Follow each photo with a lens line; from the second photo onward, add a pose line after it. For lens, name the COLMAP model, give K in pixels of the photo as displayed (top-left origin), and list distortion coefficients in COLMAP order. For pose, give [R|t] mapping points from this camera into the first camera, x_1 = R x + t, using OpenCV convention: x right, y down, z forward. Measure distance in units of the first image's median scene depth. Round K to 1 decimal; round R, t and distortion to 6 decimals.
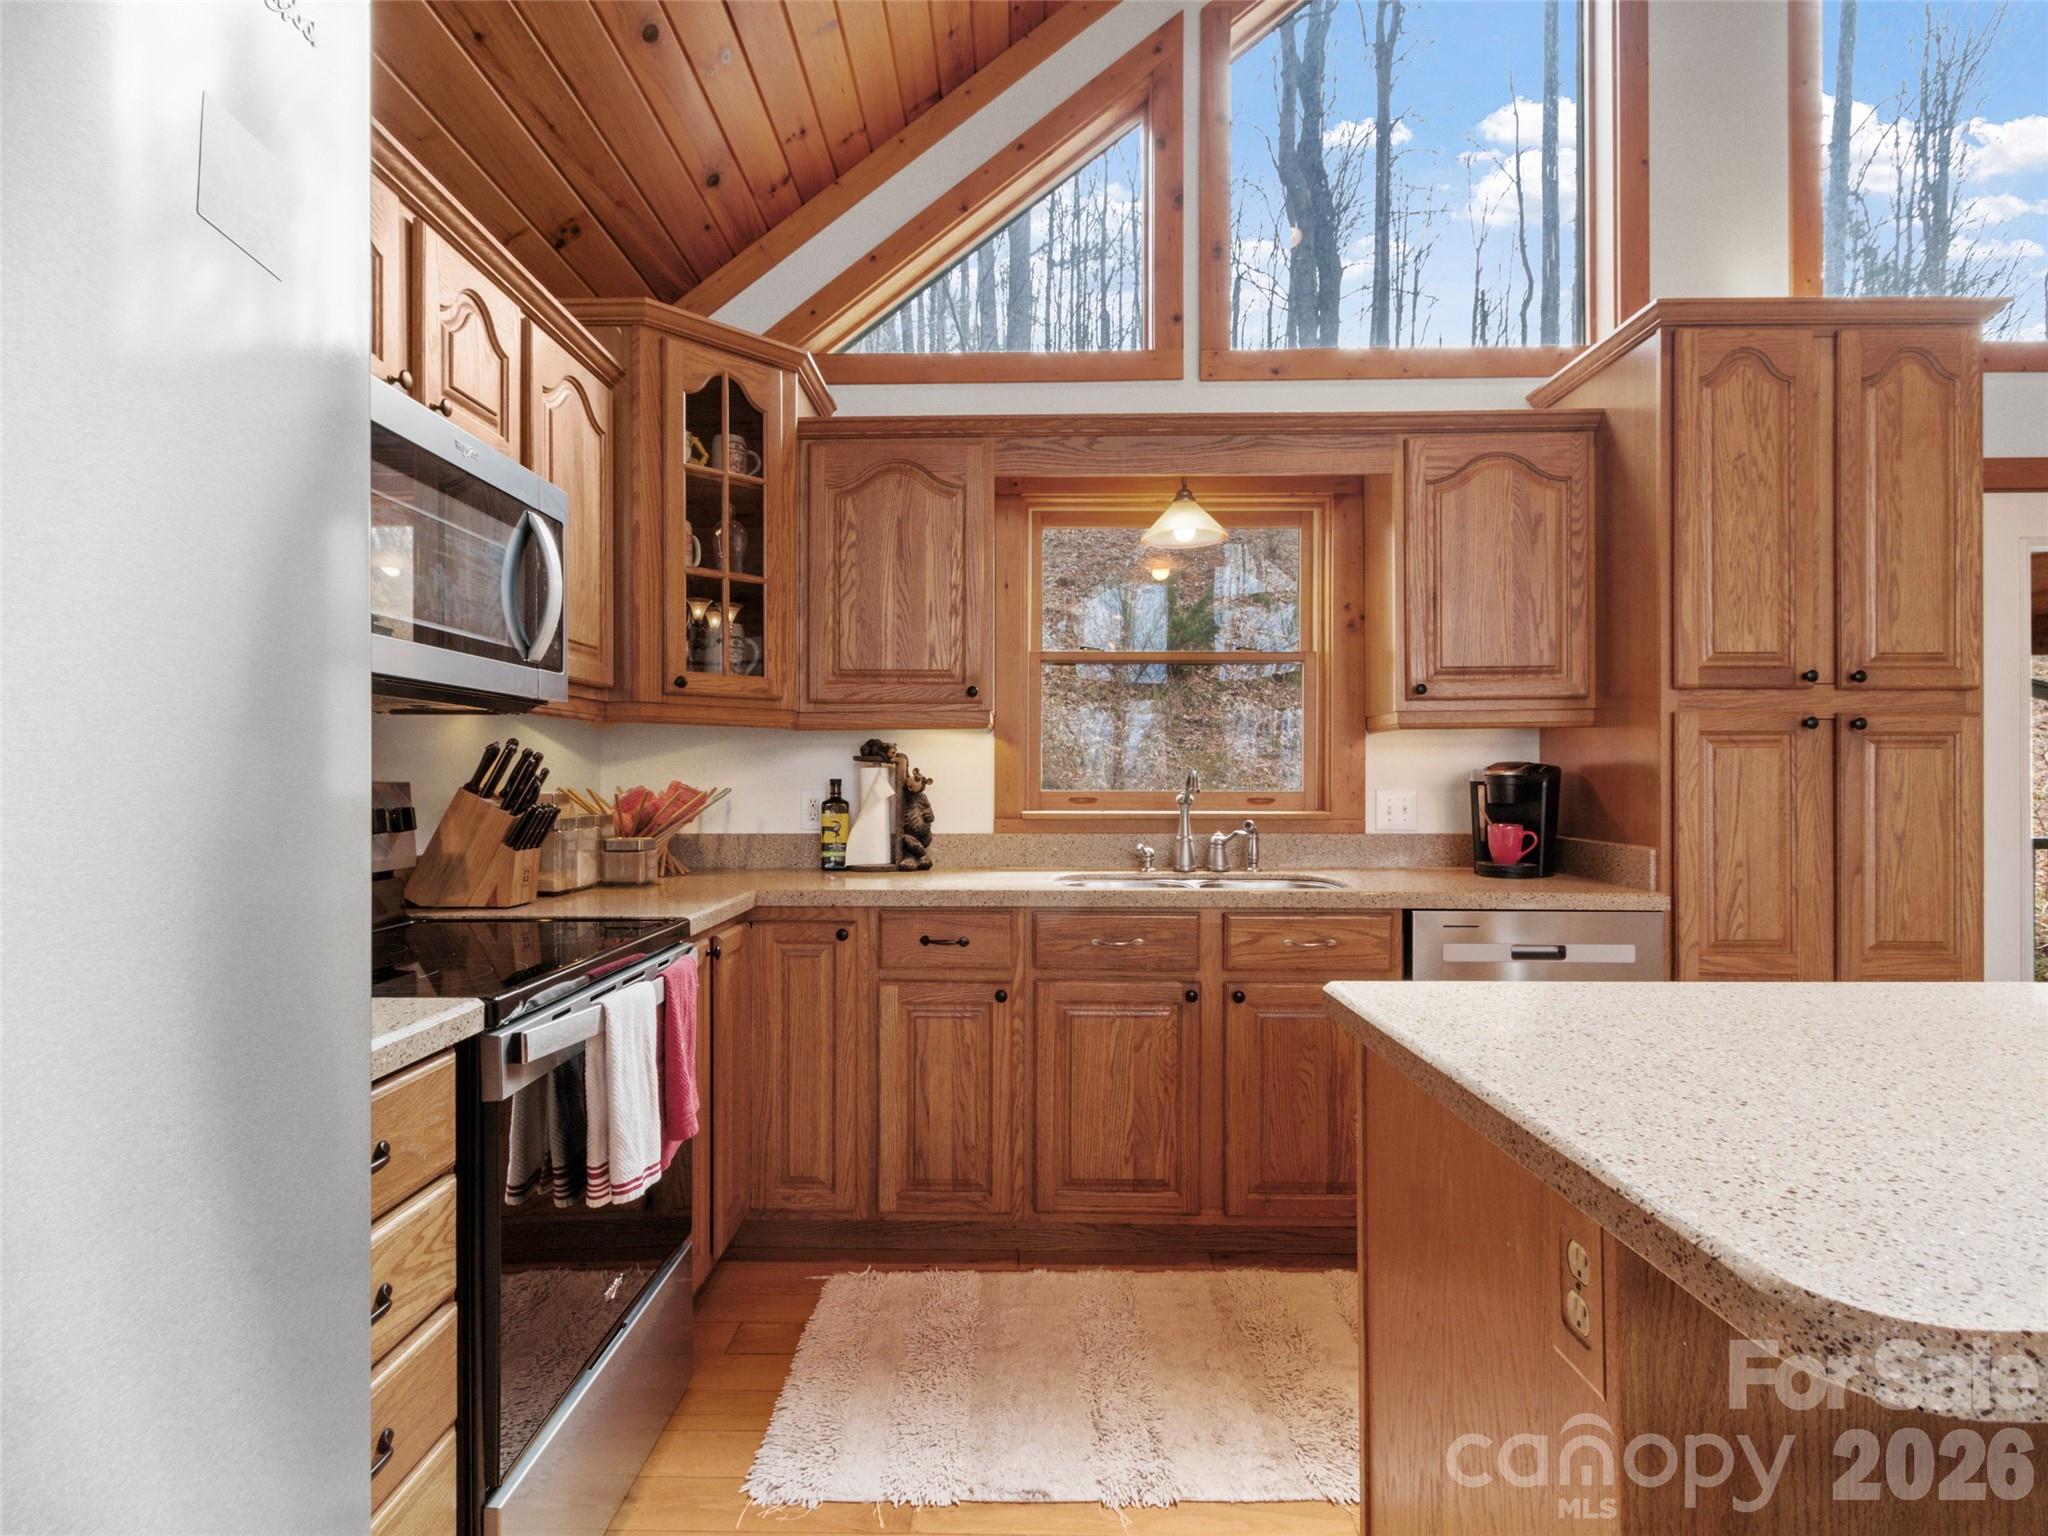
lens RADIAL K [[1072.3, 0, 1002.1], [0, 1072.3, 782.8], [0, 0, 1]] dist [0.006335, -0.000774]
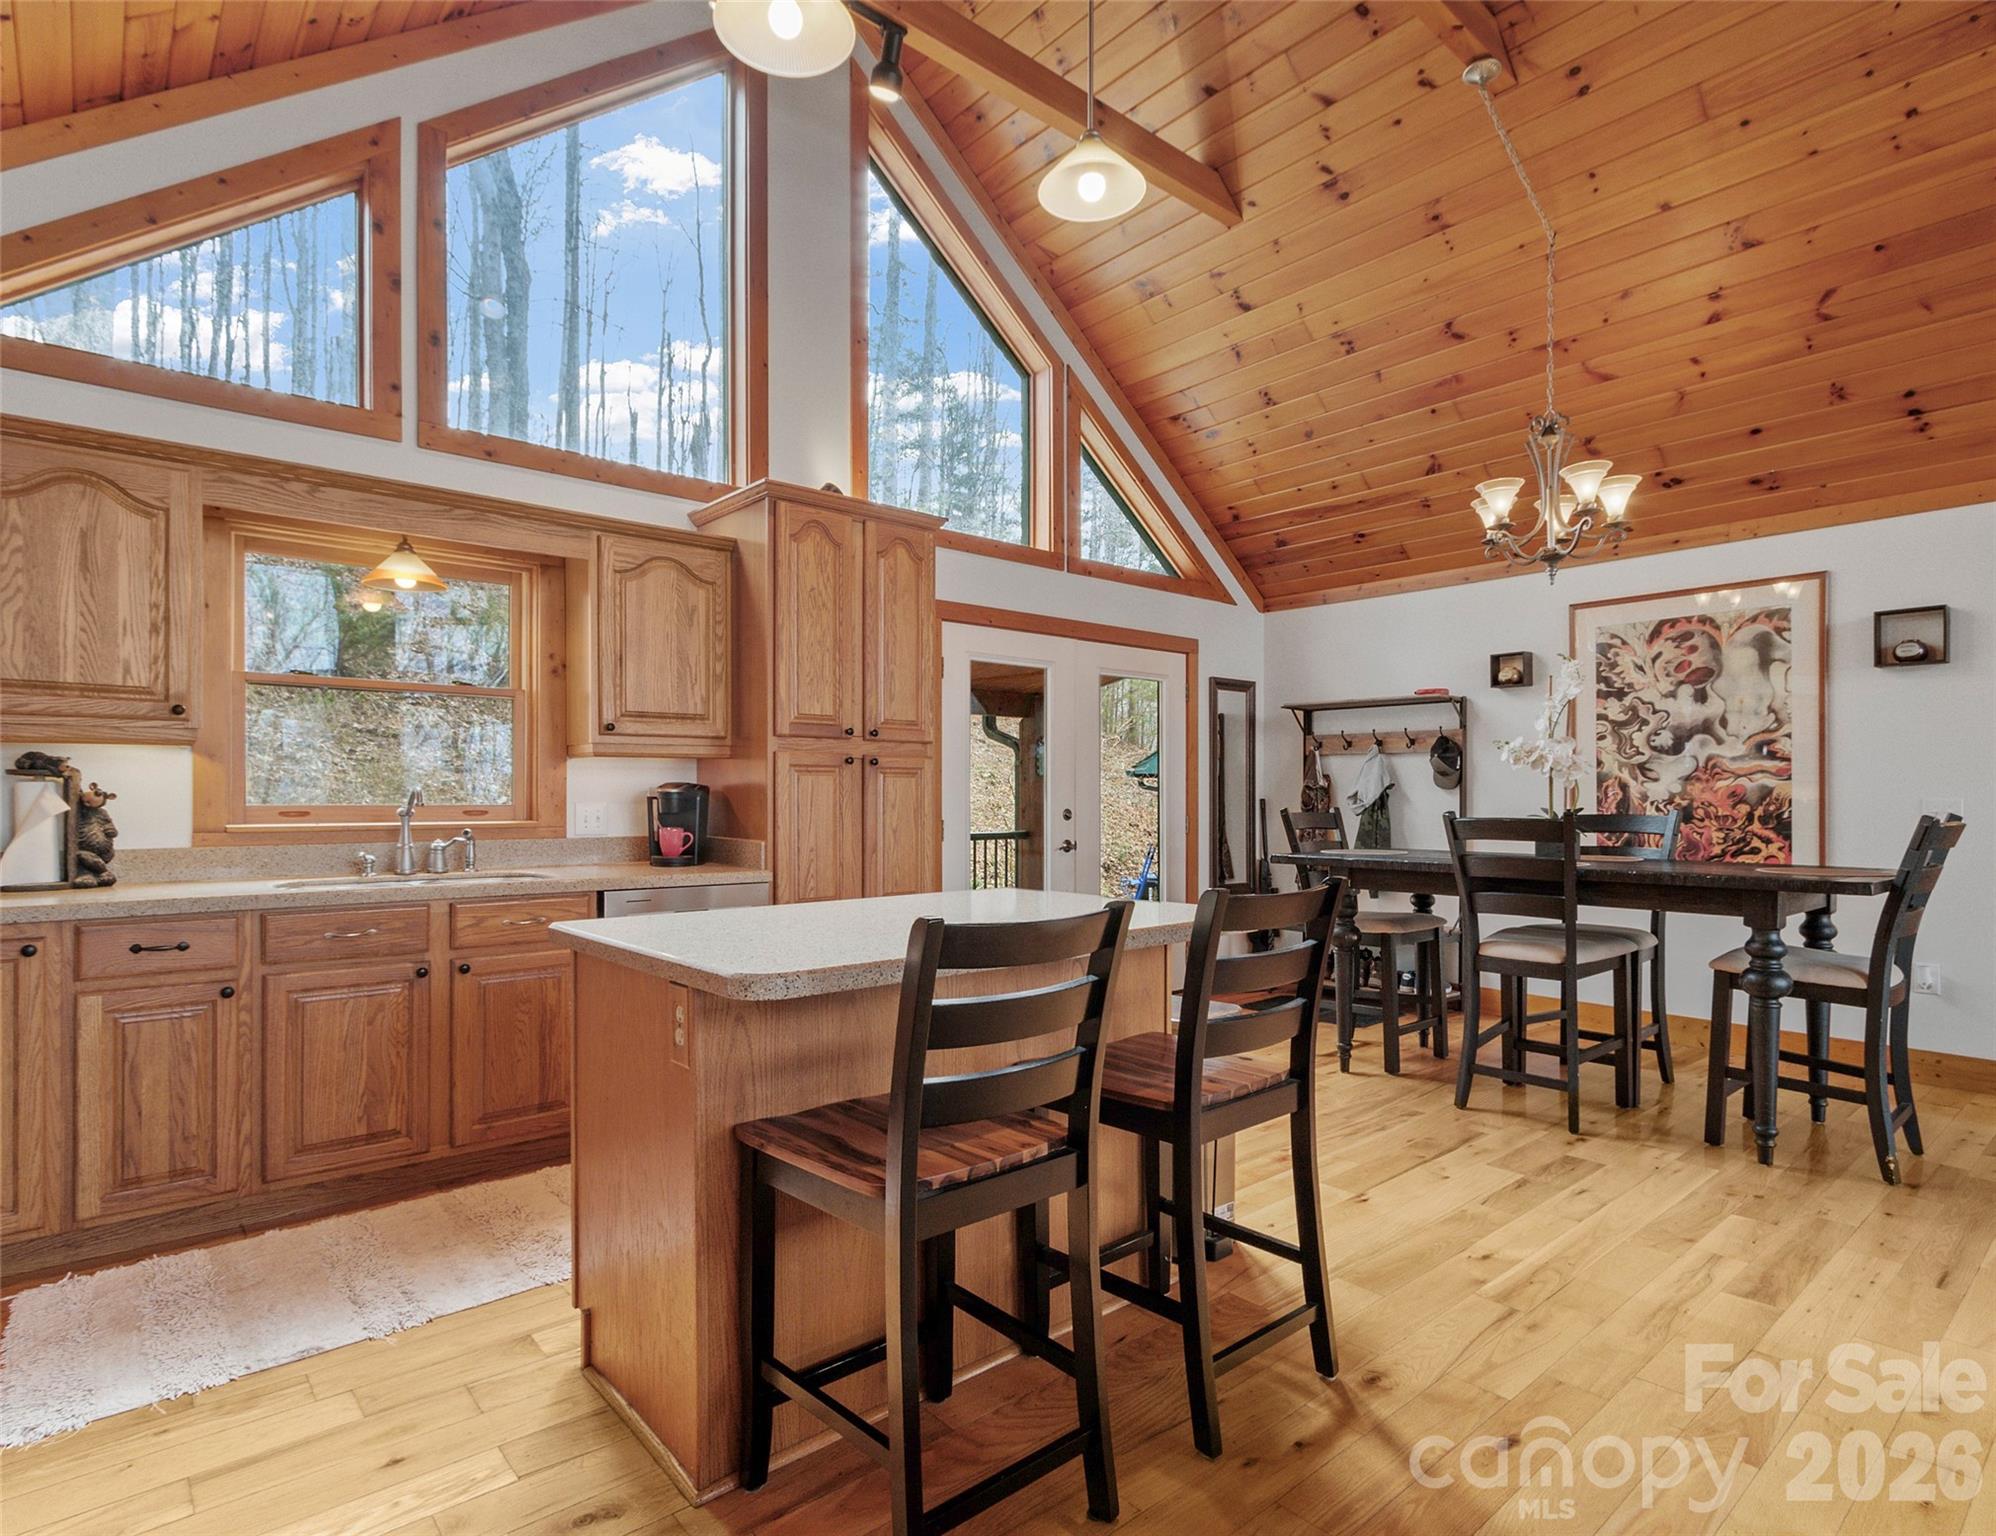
lens RADIAL K [[1056.9, 0, 1011.1], [0, 1056.9, 797.6], [0, 0, 1]] dist [0.005188, -0.000845]
pose [[0.742940, -0.000260, 0.669358, -0.128936], [-0.000266, 1.000000, 0.000684, -0.001003], [-0.669358, -0.000687, 0.742940, -0.333882]]
